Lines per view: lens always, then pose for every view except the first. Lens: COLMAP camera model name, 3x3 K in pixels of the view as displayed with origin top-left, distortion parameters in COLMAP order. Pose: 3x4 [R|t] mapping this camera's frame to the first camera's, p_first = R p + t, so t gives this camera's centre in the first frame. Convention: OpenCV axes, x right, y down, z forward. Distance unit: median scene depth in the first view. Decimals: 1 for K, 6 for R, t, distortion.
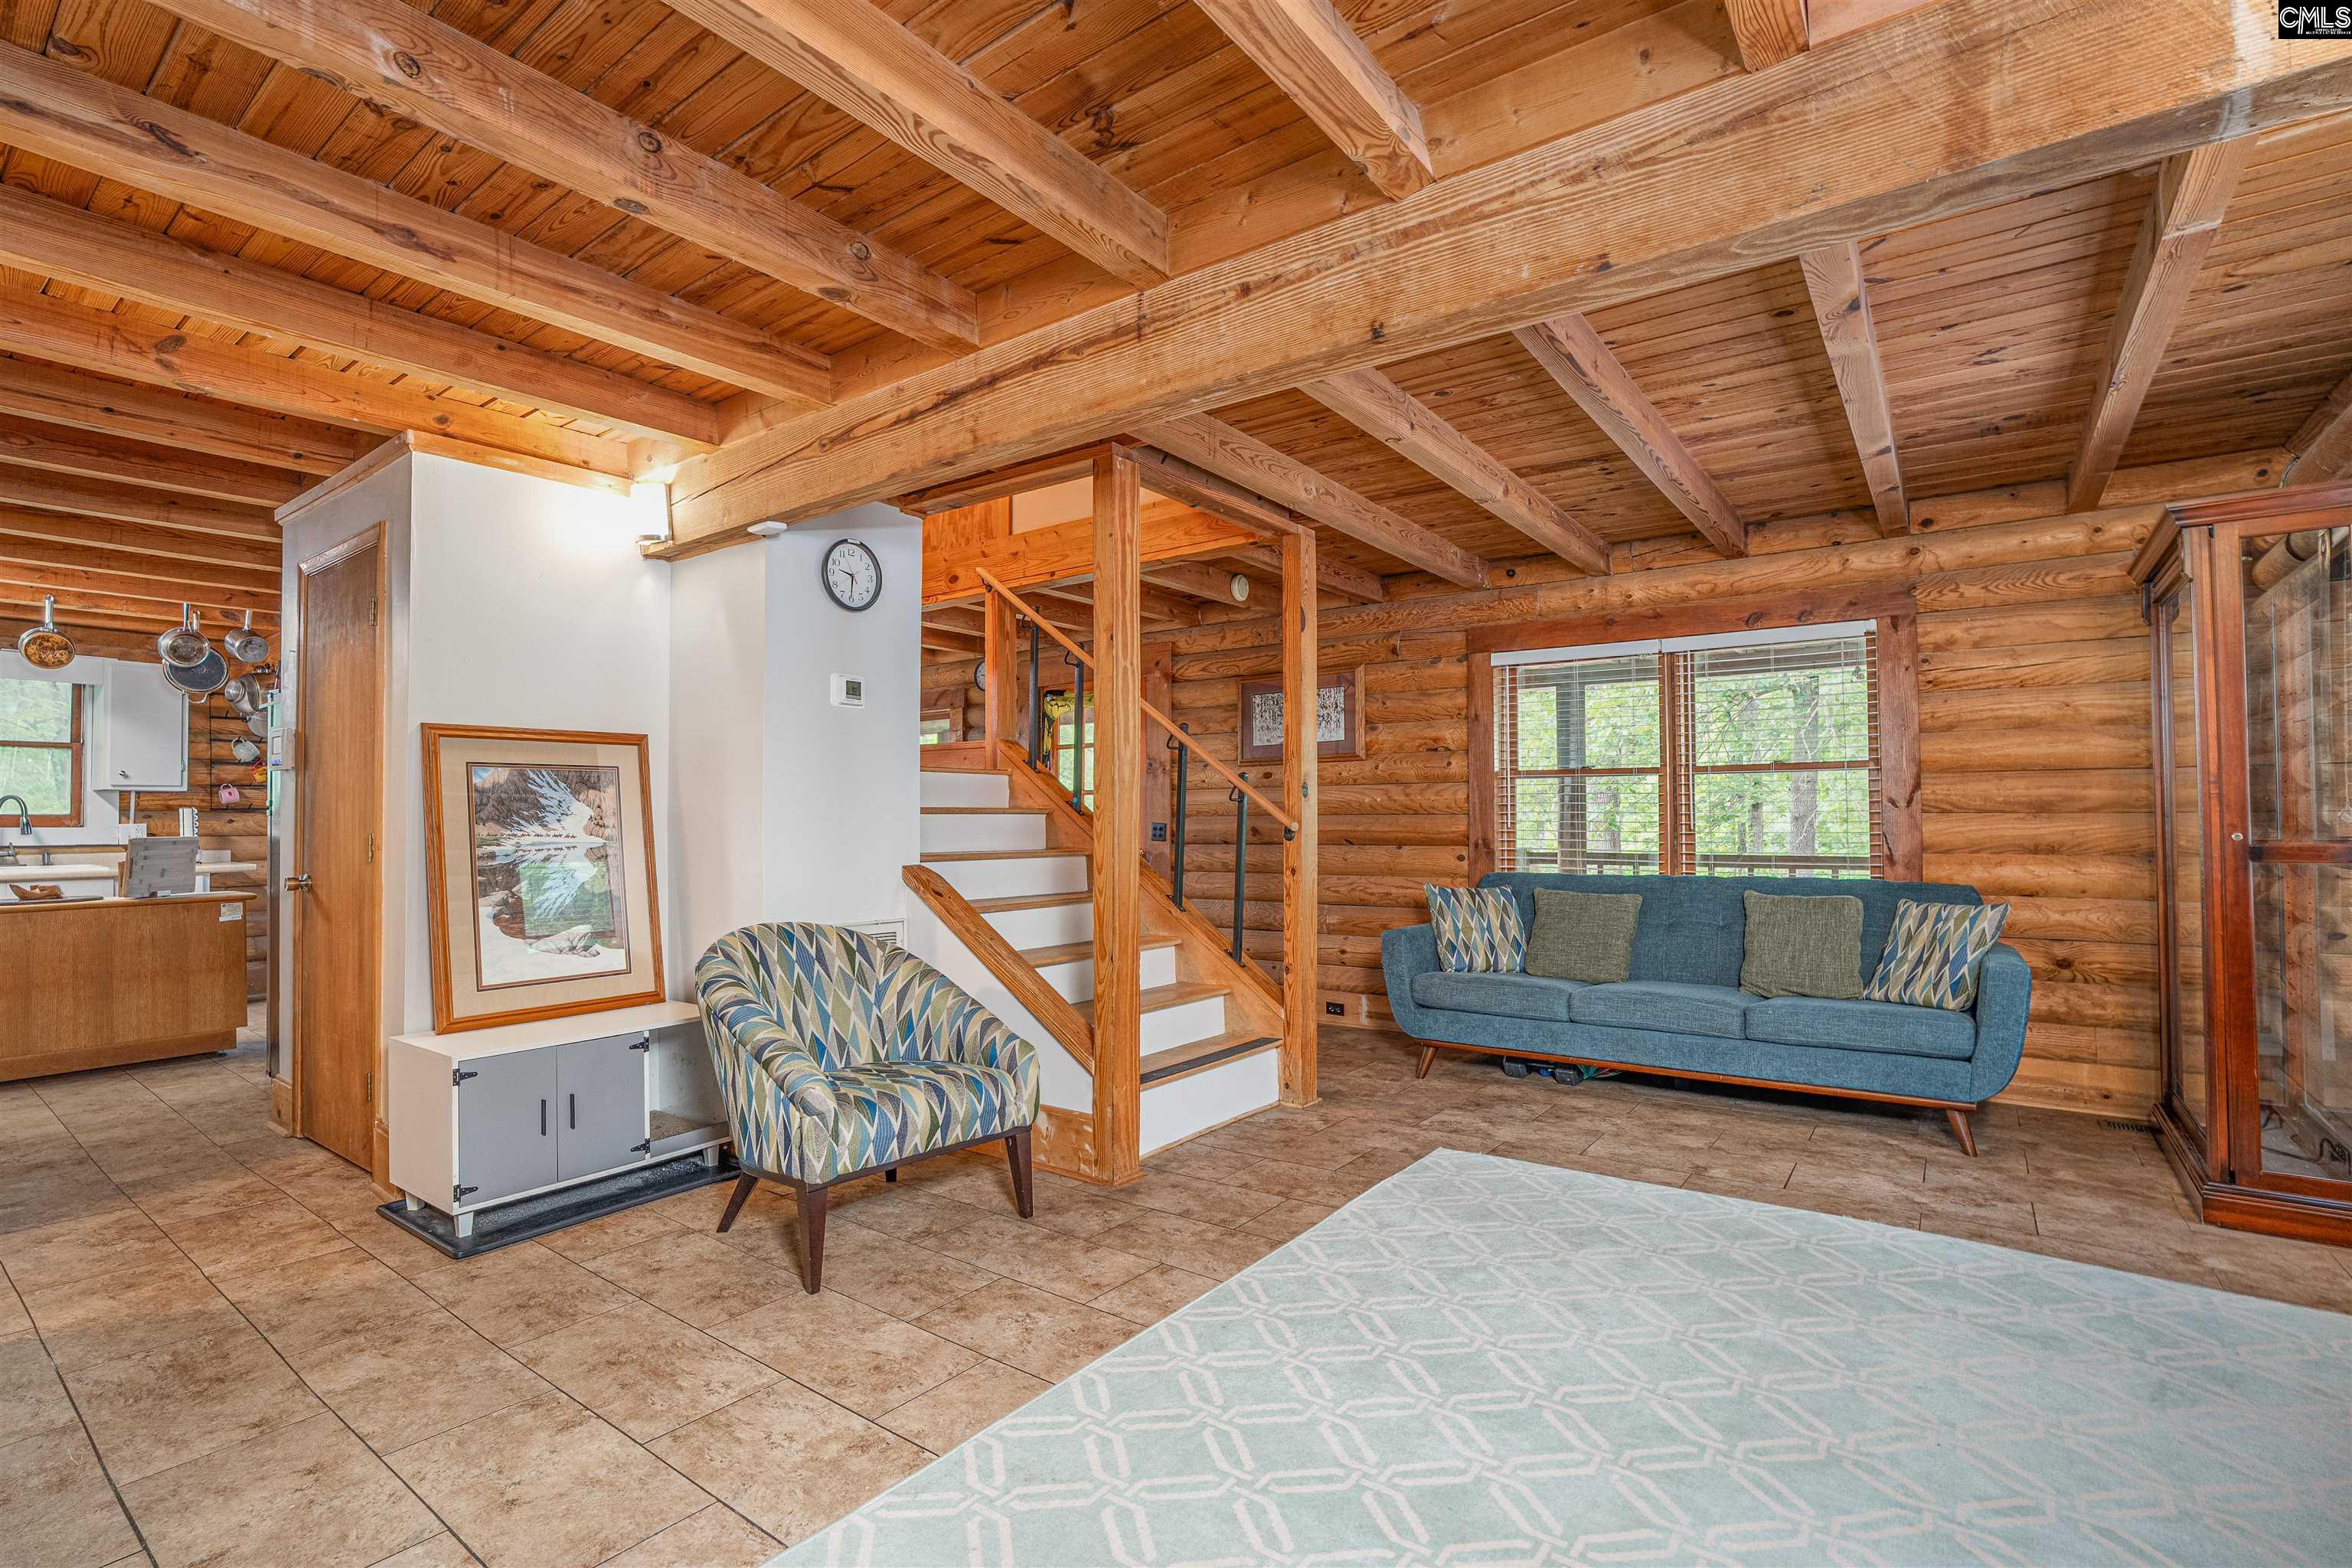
lens RADIAL K [[1092.1, 0, 1133.0], [0, 1092.1, 791.5], [0, 0, 1]] dist [-0.038671, 0.010939]
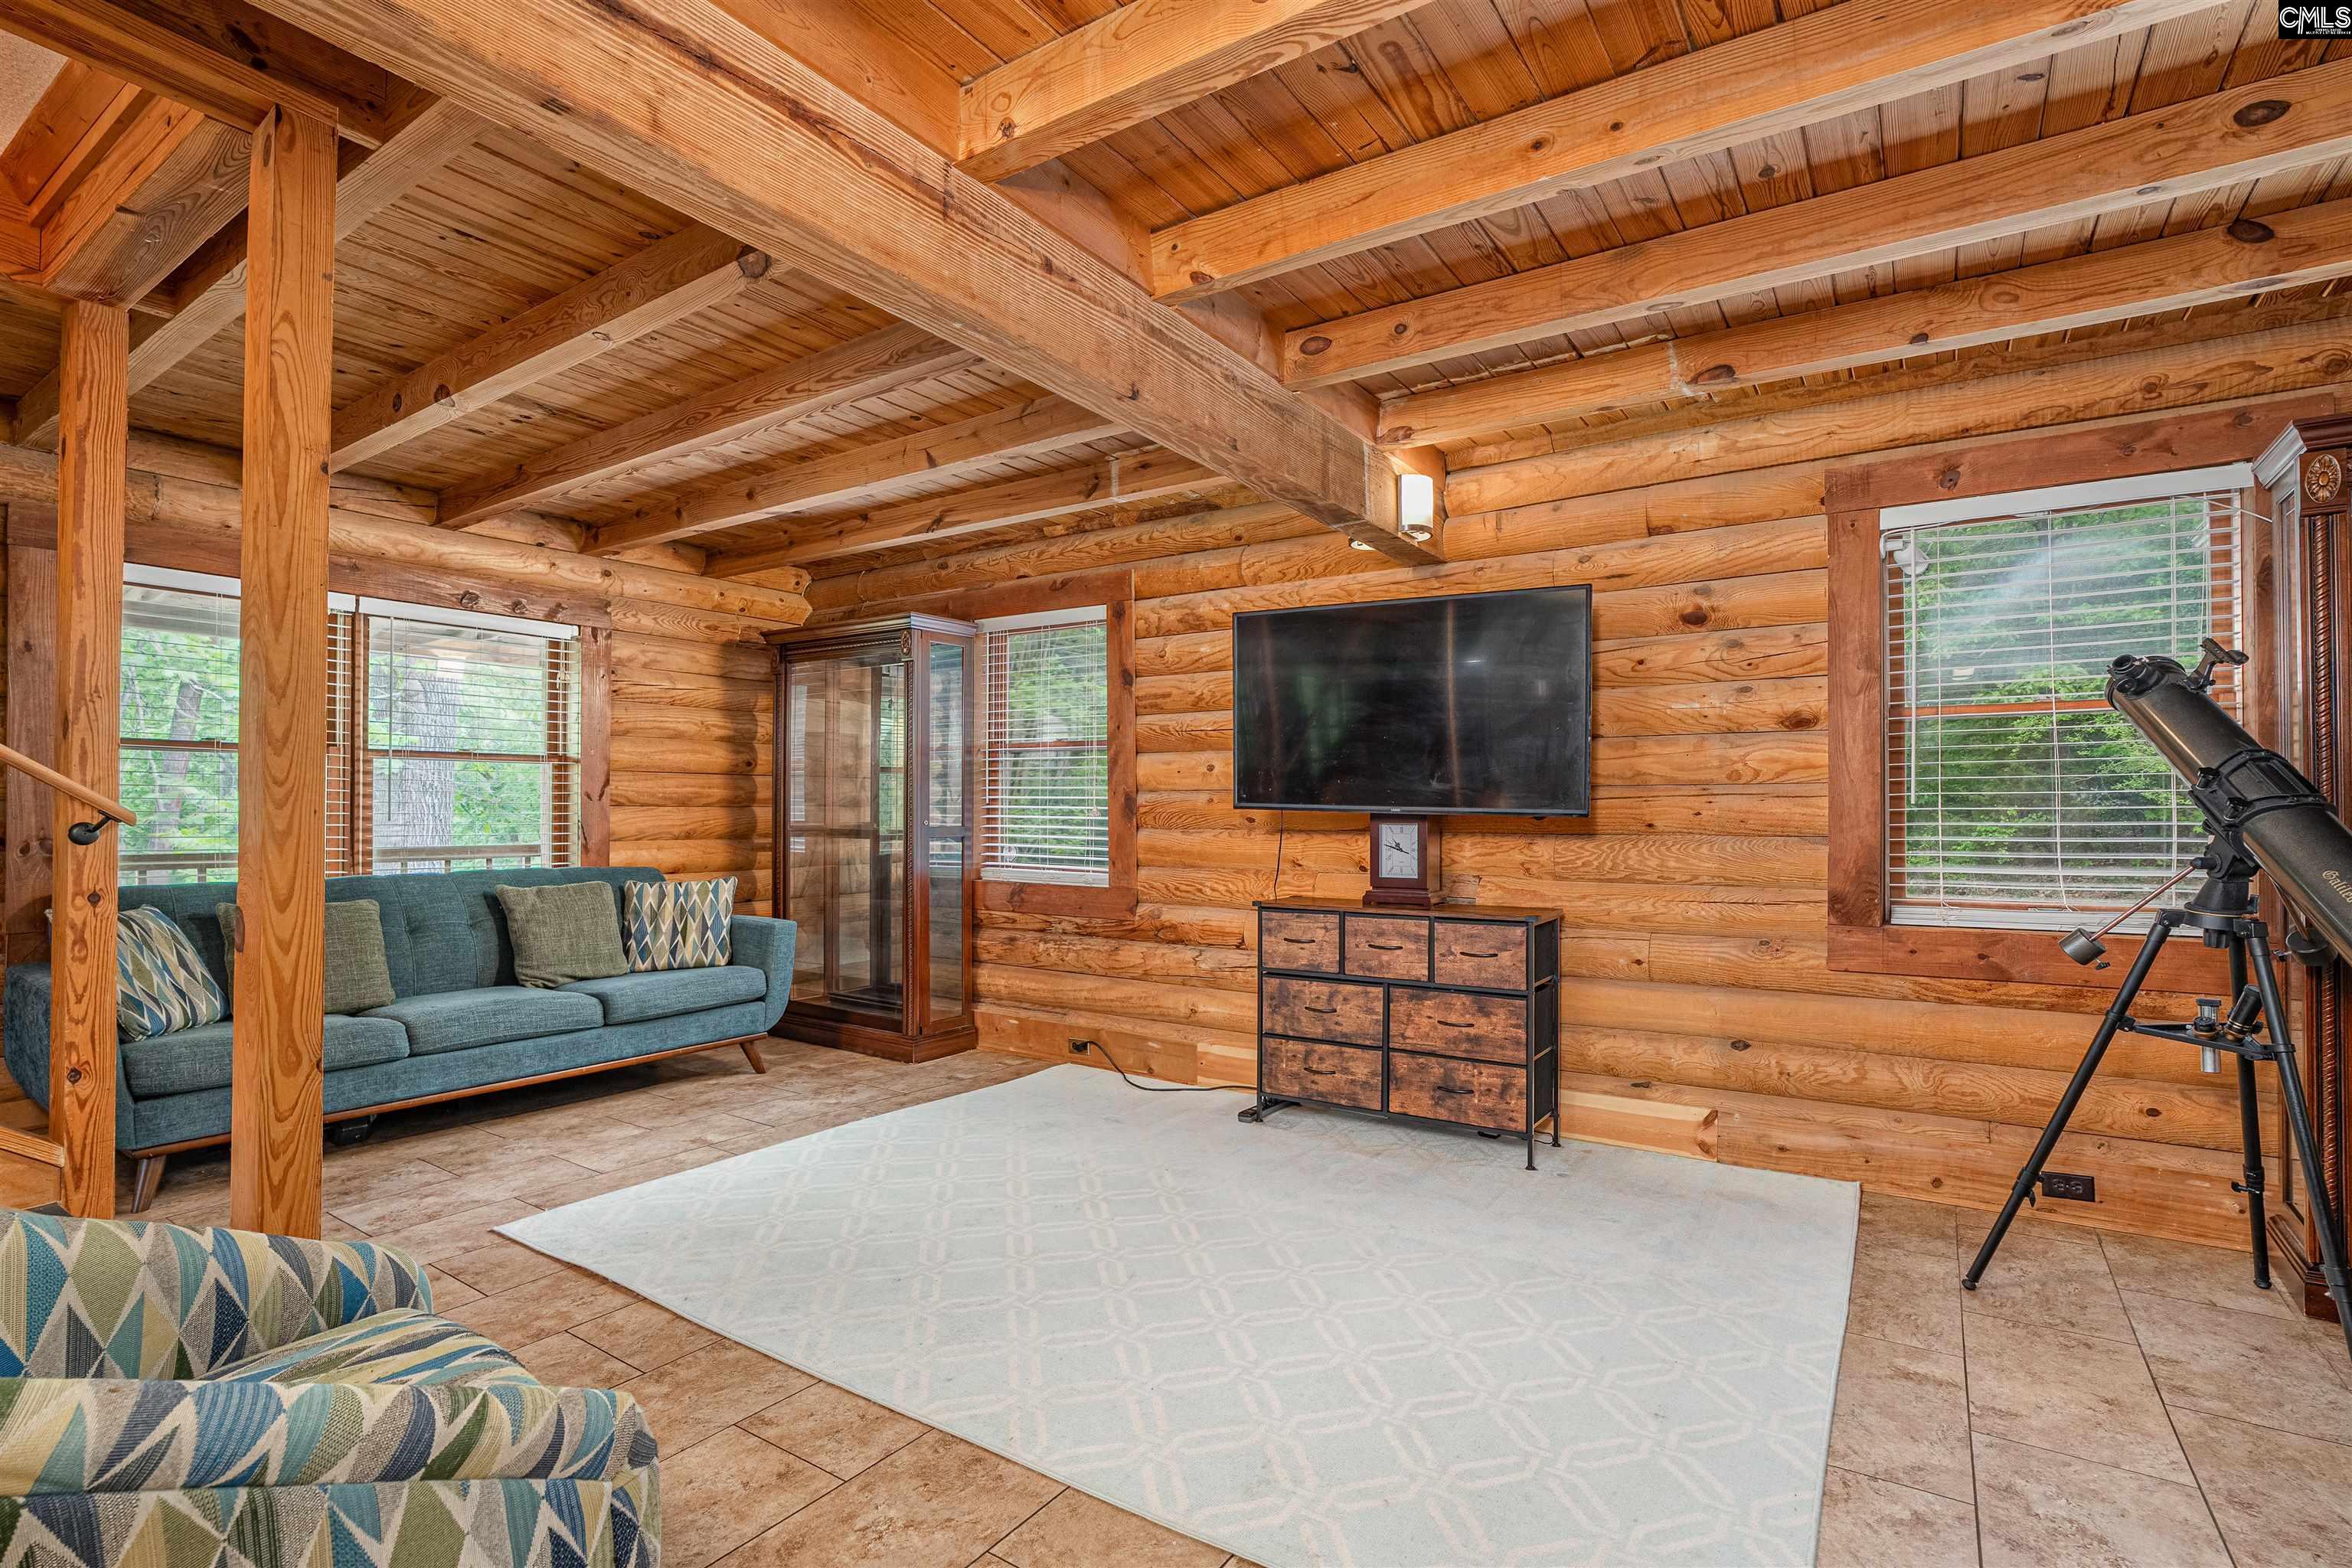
lens RADIAL K [[1092.1, 0, 1169.6], [0, 1092.1, 790.3], [0, 0, 1]] dist [-0.038671, 0.010939]
pose [[-0.065382, 0.024586, 0.997557, -0.518480], [-0.028749, 0.999235, -0.026511, 0.019693], [-0.997446, -0.030412, -0.064625, 0.565626]]
